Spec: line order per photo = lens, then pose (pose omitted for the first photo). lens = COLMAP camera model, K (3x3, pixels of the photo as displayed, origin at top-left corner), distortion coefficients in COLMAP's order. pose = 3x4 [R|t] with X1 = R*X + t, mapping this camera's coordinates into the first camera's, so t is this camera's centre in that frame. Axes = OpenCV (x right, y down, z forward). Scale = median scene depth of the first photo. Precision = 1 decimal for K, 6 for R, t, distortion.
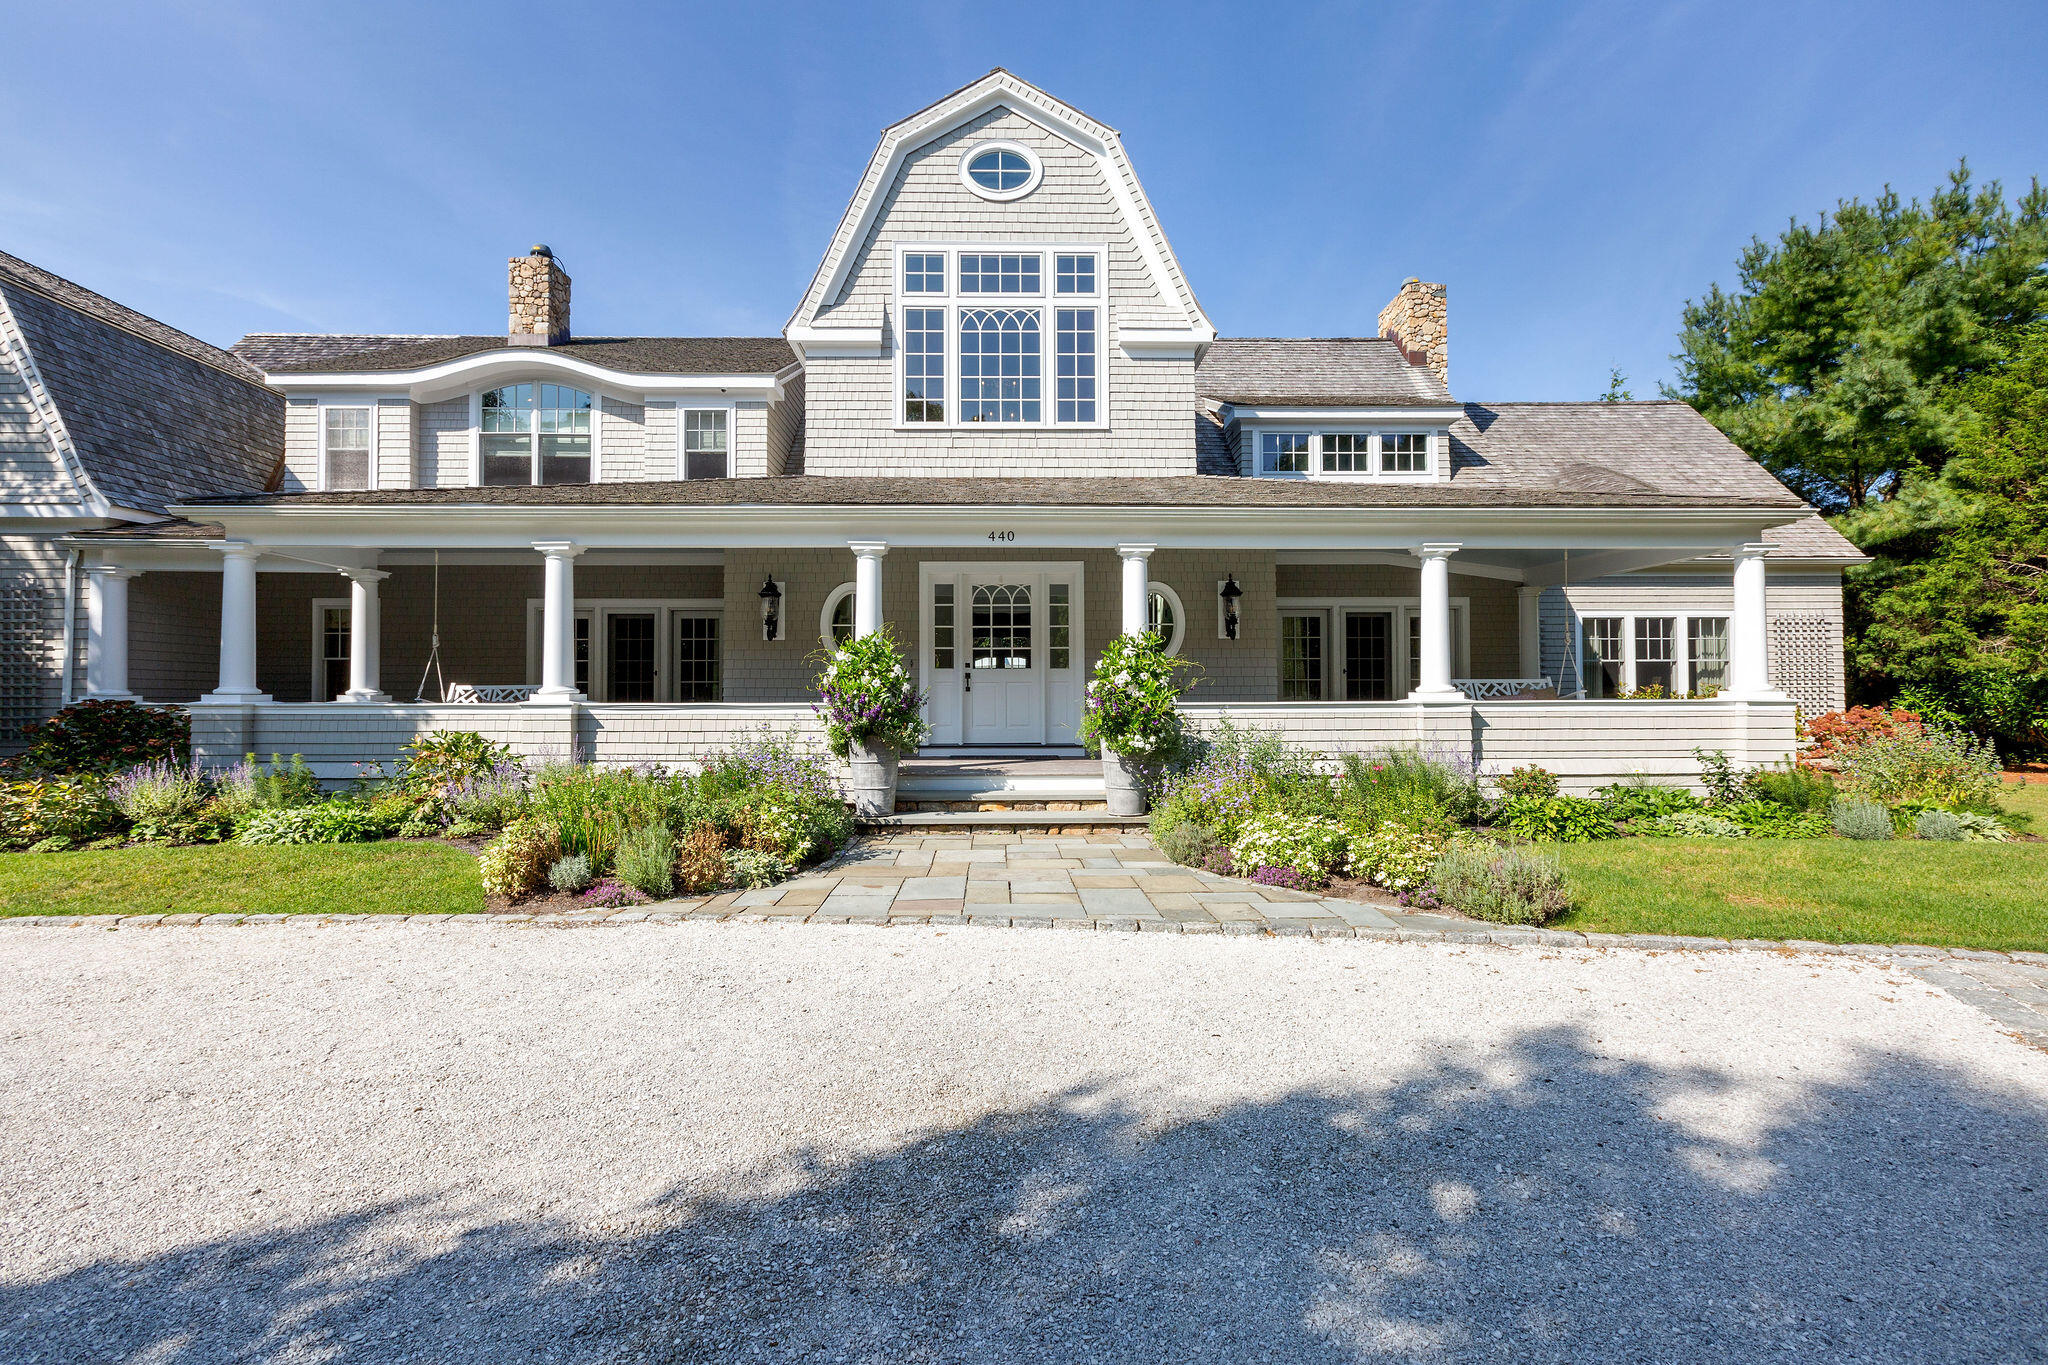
lens RADIAL K [[929.1, 0, 1020.9], [0, 929.1, 676.3], [0, 0, 1]] dist [0.003455, 0.000318]
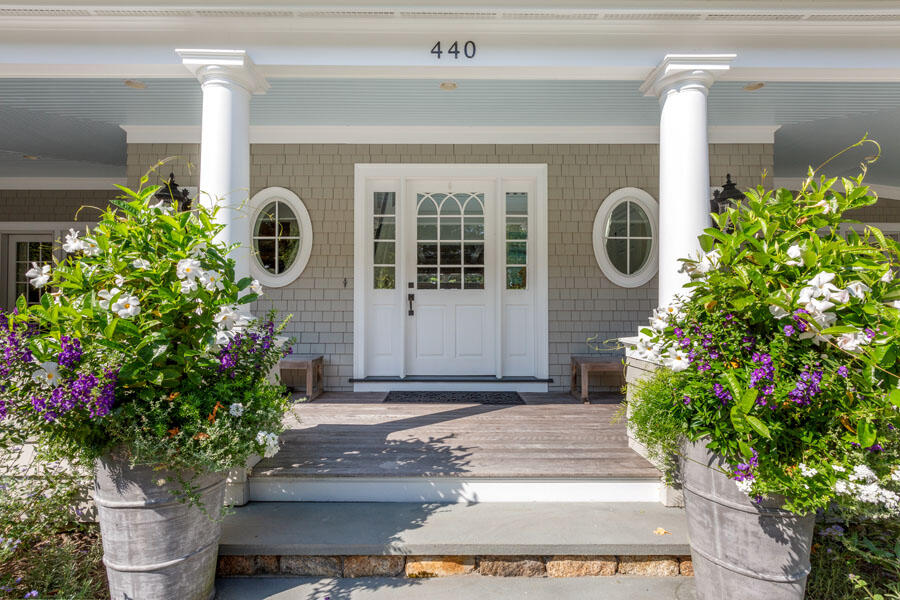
lens RADIAL K [[443.8, 0, 452.0], [0, 443.8, 304.9], [0, 0, 1]] dist [-0.000431, -0.000315]
pose [[0.999934, 0.003952, -0.010779, -0.014687], [-0.003880, 0.999970, 0.006631, 0.003489], [0.010805, -0.006588, 0.999920, 0.590290]]
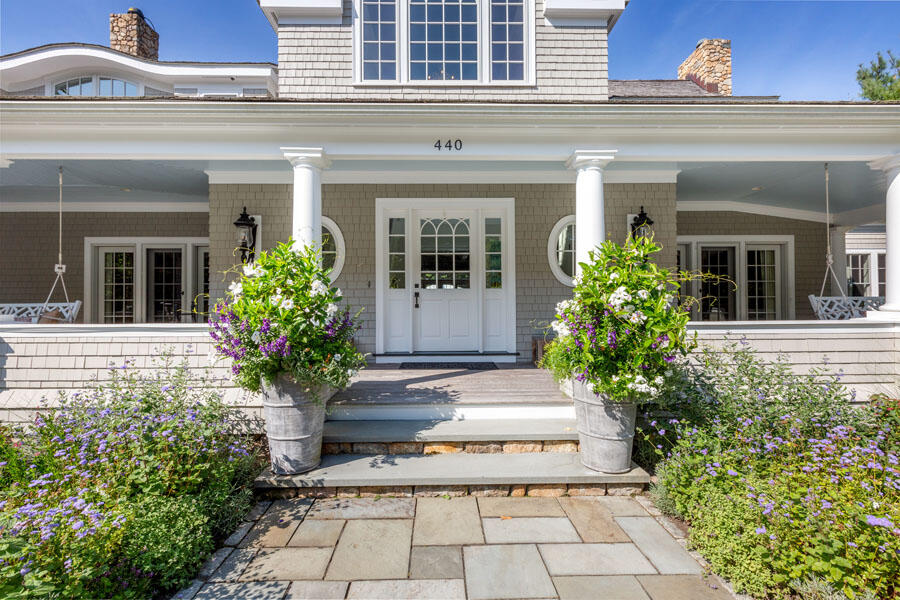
lens RADIAL K [[408.3, 0, 448.7], [0, 408.3, 298.3], [0, 0, 1]] dist [0.003455, 0.000318]
pose [[0.999996, -0.002333, 0.001496, -0.017211], [0.002322, 0.999969, 0.007537, 0.000127], [-0.001513, -0.007533, 0.999970, 0.478487]]
